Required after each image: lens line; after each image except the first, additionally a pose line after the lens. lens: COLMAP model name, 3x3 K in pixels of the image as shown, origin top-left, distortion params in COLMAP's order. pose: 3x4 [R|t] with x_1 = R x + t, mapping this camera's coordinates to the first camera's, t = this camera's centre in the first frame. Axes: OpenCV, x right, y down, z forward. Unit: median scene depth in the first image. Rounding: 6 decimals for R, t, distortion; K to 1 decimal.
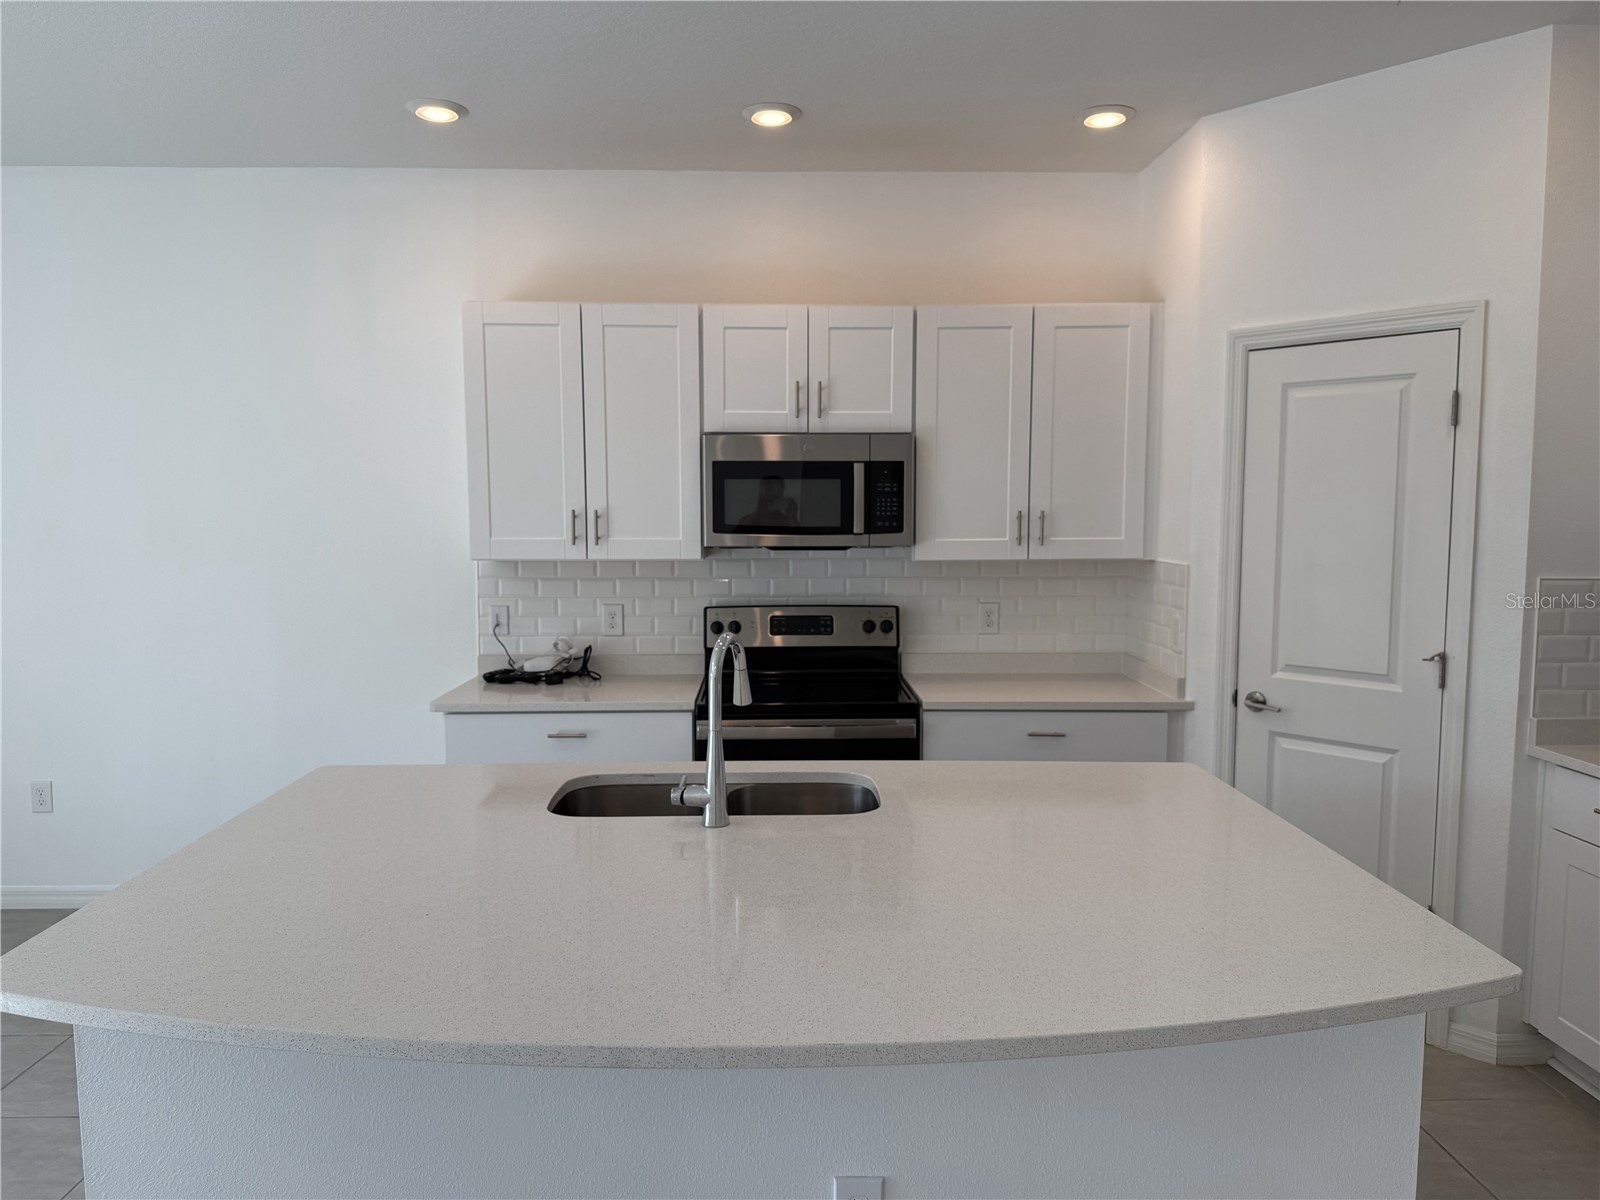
lens RADIAL K [[1121.2, 0, 791.1], [0, 1121.2, 611.2], [0, 0, 1]] dist [0.125952, -0.217092]
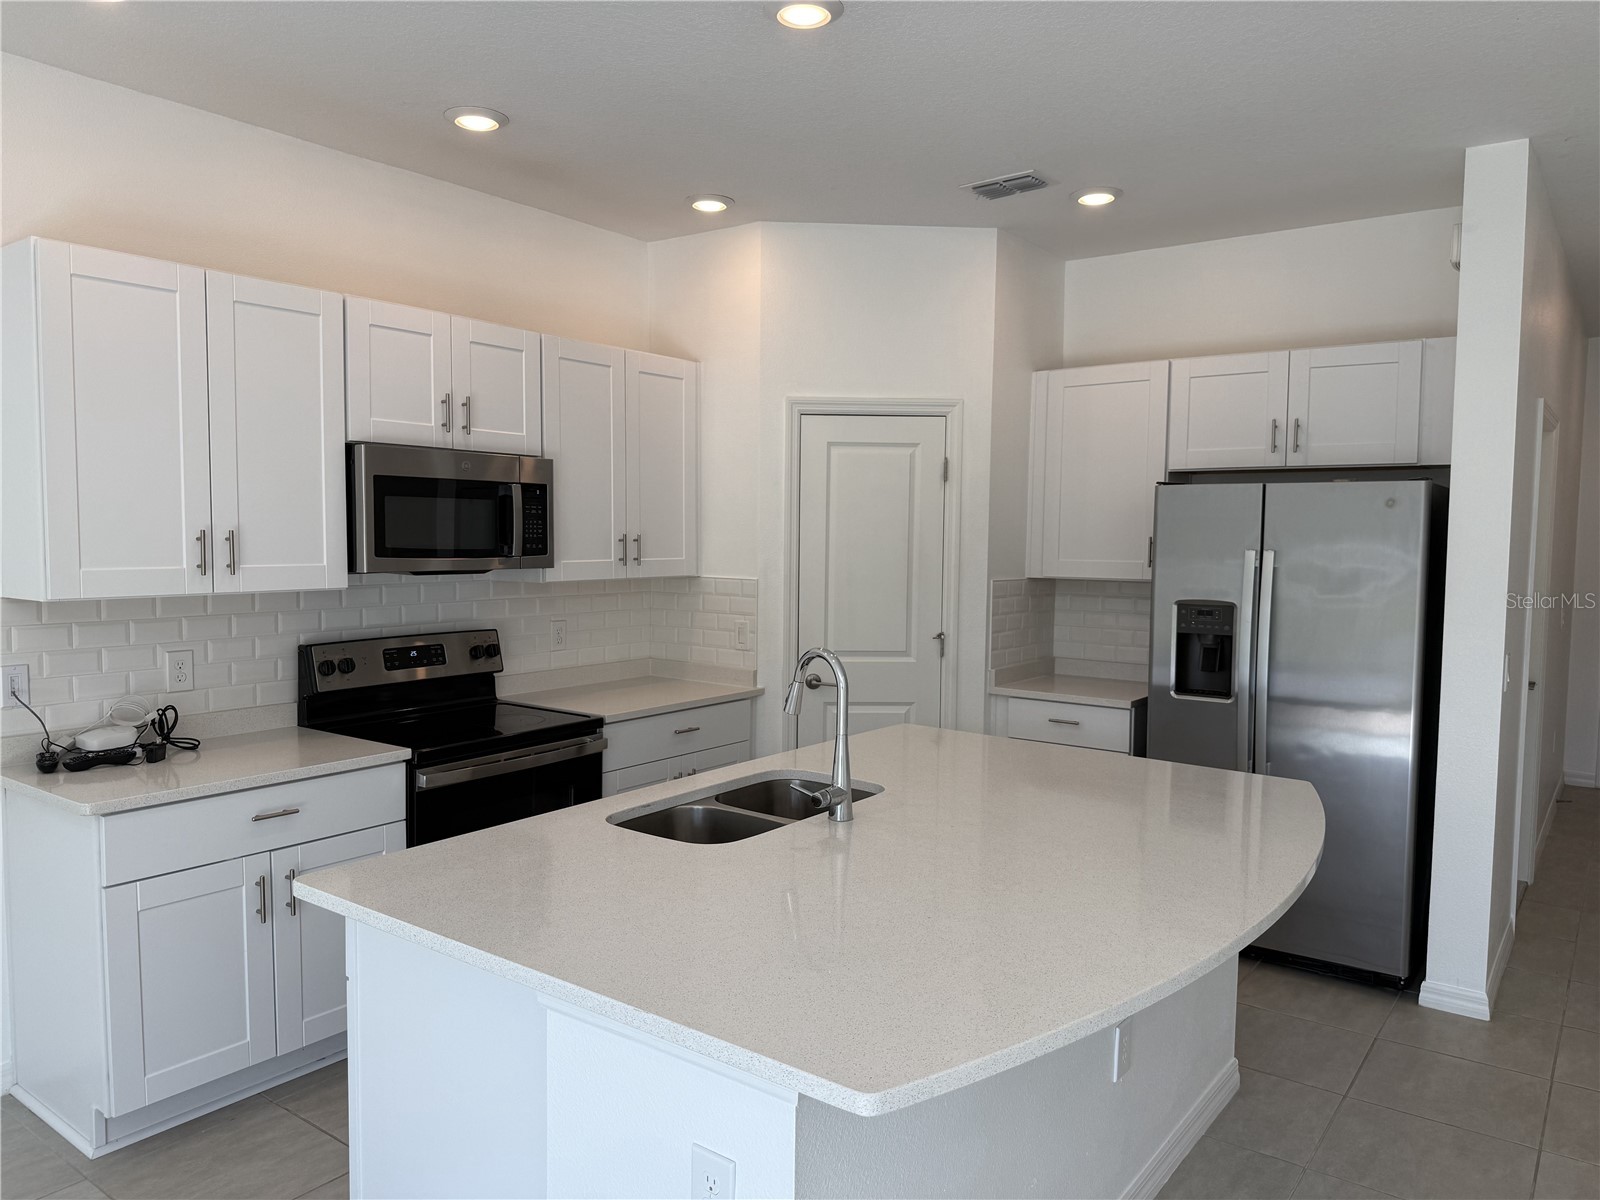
lens RADIAL K [[1121.2, 0, 791.1], [0, 1121.2, 611.2], [0, 0, 1]] dist [0.125952, -0.217092]
pose [[0.610995, -0.050274, 0.790036, -0.568677], [0.061852, 0.997962, 0.015671, -0.021485], [-0.789214, 0.039291, 0.612860, 0.203118]]
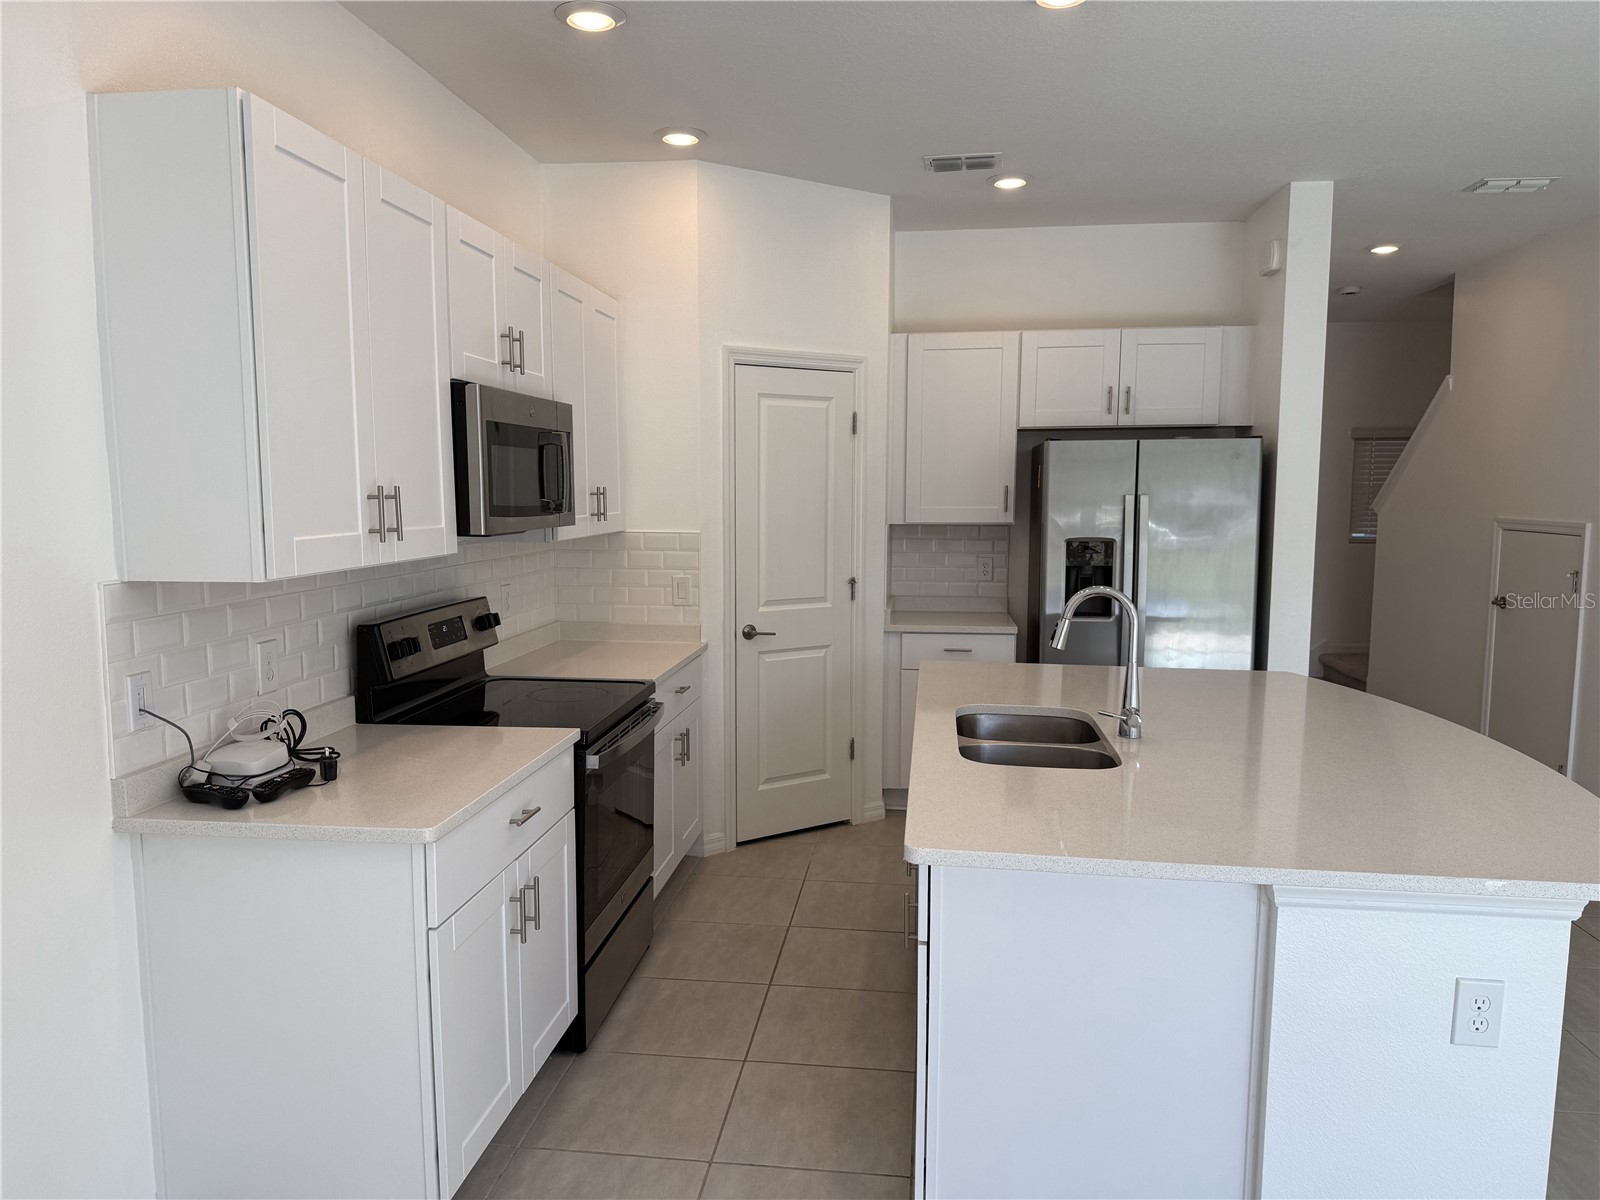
lens RADIAL K [[1121.2, 0, 791.1], [0, 1121.2, 611.2], [0, 0, 1]] dist [0.125952, -0.217092]
pose [[0.140000, -0.109913, 0.984032, -0.789802], [0.090199, 0.991103, 0.097871, -0.062233], [-0.986035, 0.075057, 0.148668, 0.685998]]
